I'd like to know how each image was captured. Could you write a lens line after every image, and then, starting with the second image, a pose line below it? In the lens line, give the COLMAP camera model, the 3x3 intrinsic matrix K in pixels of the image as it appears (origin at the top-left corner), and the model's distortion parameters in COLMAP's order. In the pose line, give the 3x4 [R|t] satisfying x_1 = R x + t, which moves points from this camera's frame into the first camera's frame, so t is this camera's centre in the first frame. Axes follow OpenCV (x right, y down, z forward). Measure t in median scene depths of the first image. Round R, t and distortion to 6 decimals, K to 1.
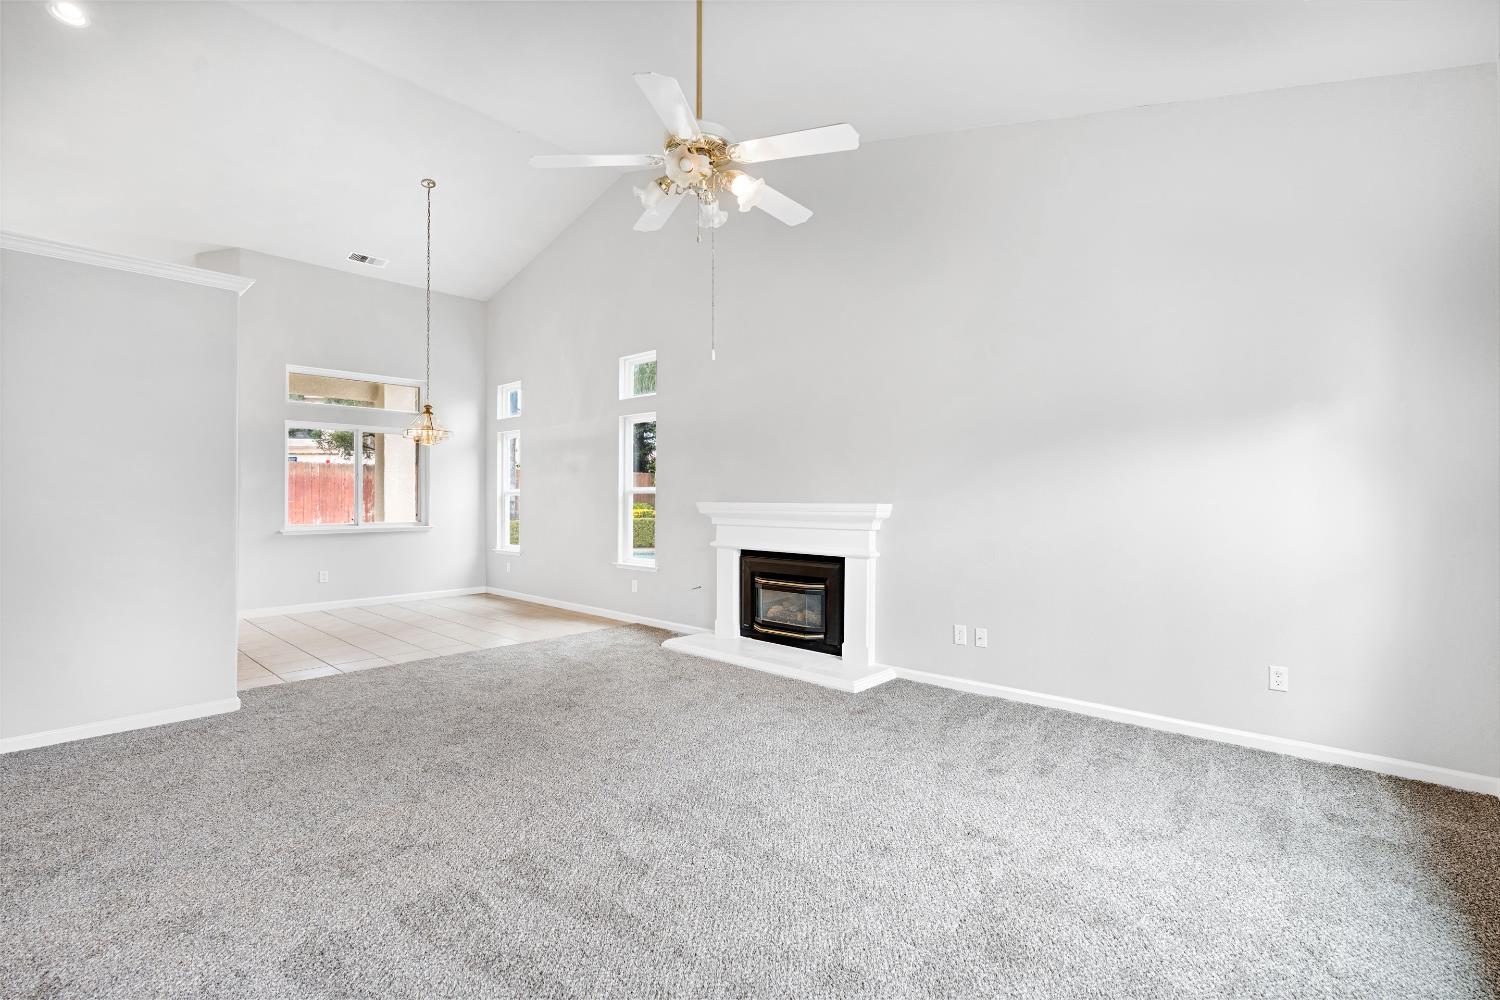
lens RADIAL K [[675.6, 0, 745.6], [0, 675.6, 497.5], [0, 0, 1]] dist [-0.007393, 0.003266]
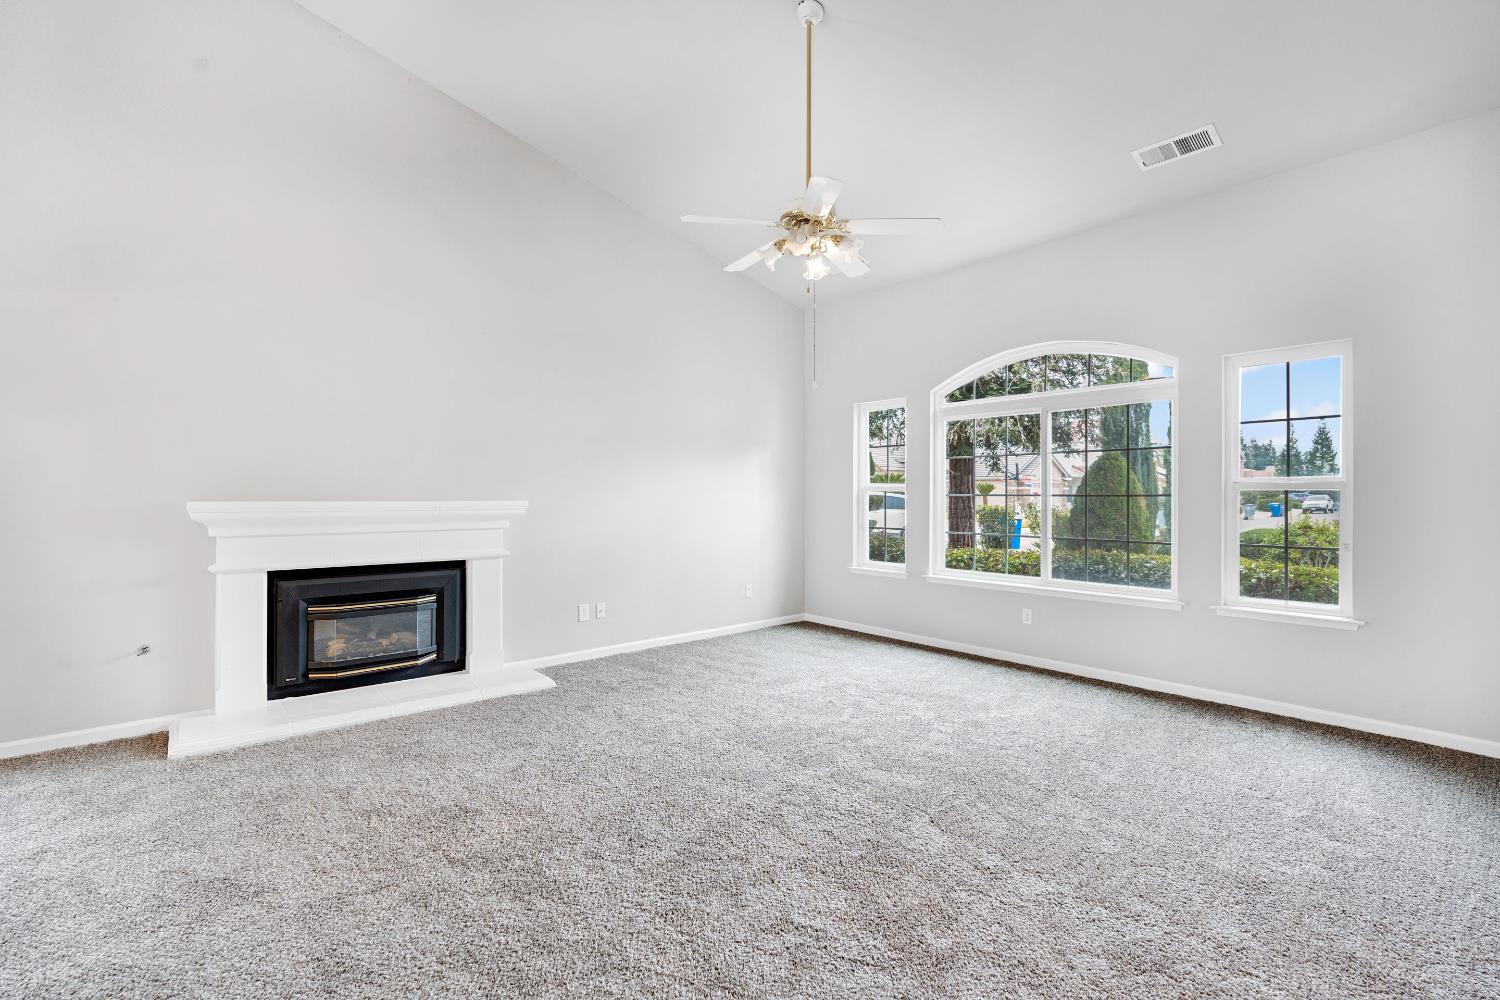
lens RADIAL K [[675.6, 0, 751.6], [0, 675.6, 494.2], [0, 0, 1]] dist [-0.007393, 0.003266]
pose [[0.092719, 0.000283, 0.995692, -0.706044], [-0.009993, 0.999950, 0.000646, -0.005370], [-0.995642, -0.010010, 0.092717, 0.517135]]
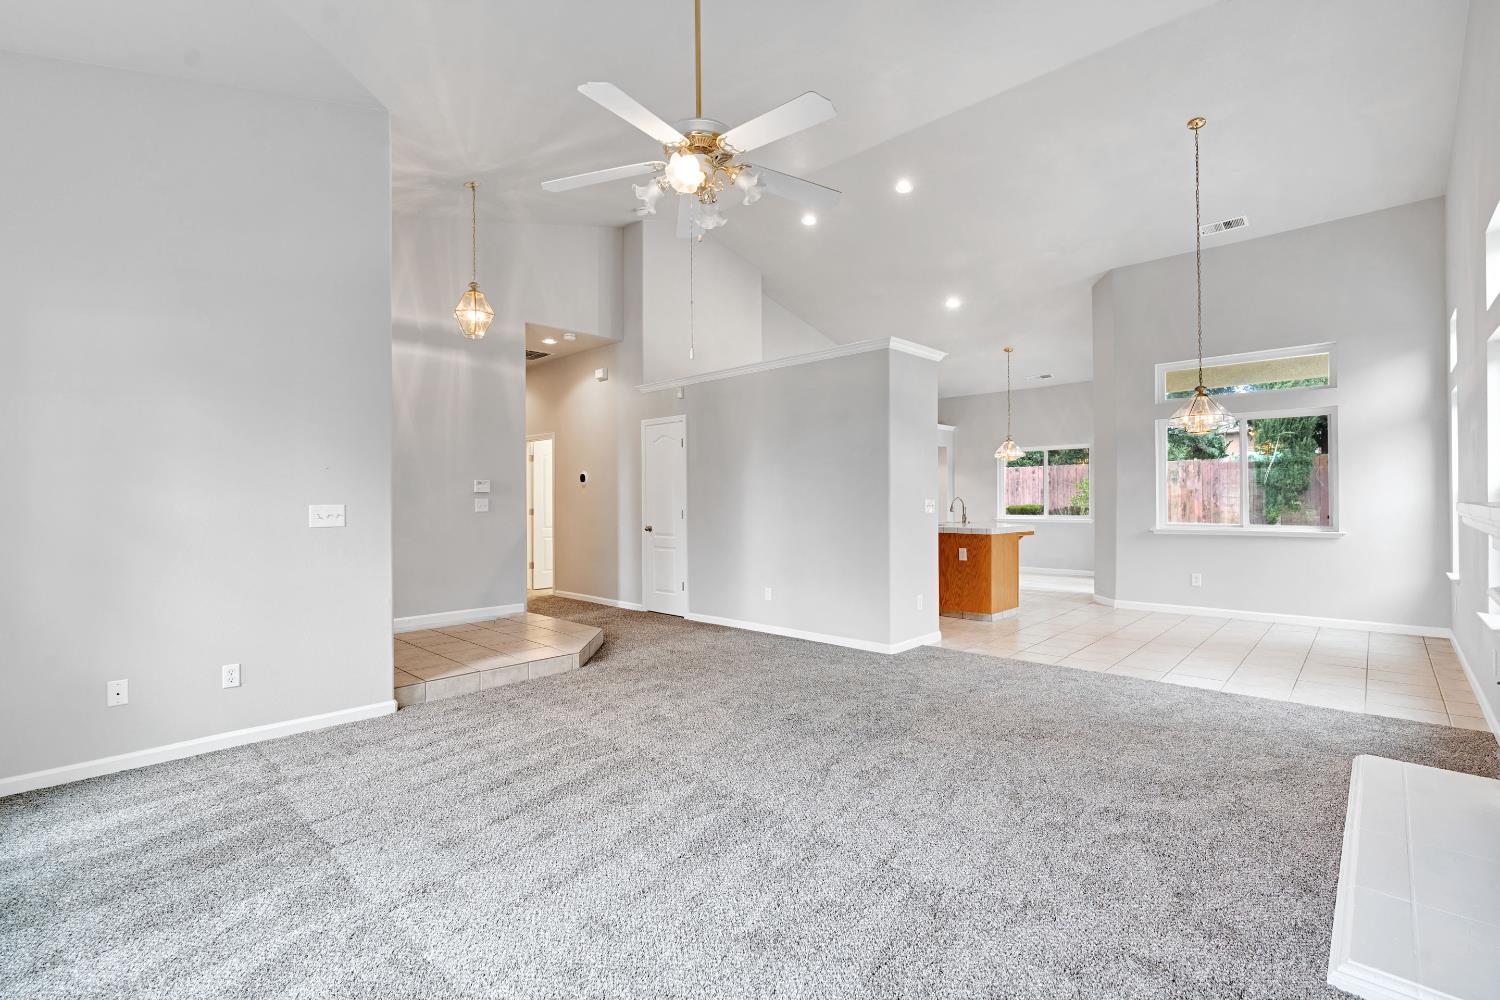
lens RADIAL K [[675.6, 0, 744.3], [0, 675.6, 504.3], [0, 0, 1]] dist [-0.007393, 0.003266]
pose [[-0.006944, 0.003691, -0.999969, 0.478463], [0.007790, 0.999963, 0.003637, 0.004154], [0.999946, -0.007765, -0.006973, 0.557668]]
